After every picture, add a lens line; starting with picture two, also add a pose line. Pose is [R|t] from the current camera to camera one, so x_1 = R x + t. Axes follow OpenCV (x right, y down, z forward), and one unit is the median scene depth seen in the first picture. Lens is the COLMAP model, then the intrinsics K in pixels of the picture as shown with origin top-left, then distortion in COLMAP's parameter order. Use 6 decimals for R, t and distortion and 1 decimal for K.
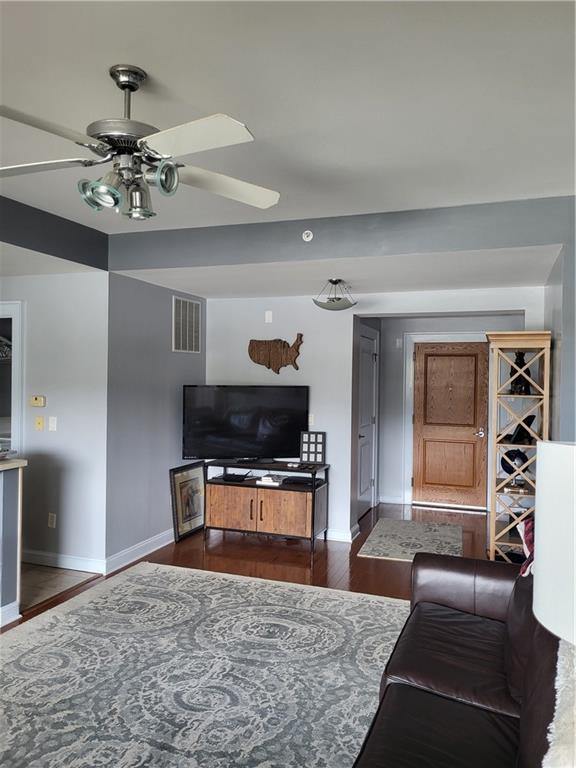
lens RADIAL K [[588.9, 0, 288.0], [0, 588.9, 384.0], [0, 0, 1]] dist [0.055884, -0.051895]
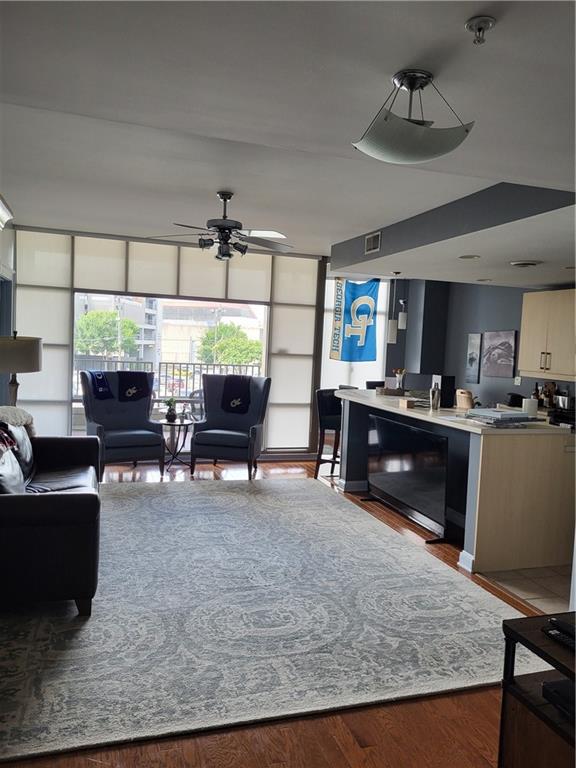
lens RADIAL K [[588.9, 0, 288.0], [0, 588.9, 384.0], [0, 0, 1]] dist [0.055884, -0.051895]
pose [[-0.789017, -0.008526, -0.614312, 0.457825], [-0.064618, 0.995509, 0.069179, -0.002248], [0.610963, 0.094279, -0.786025, 1.543681]]
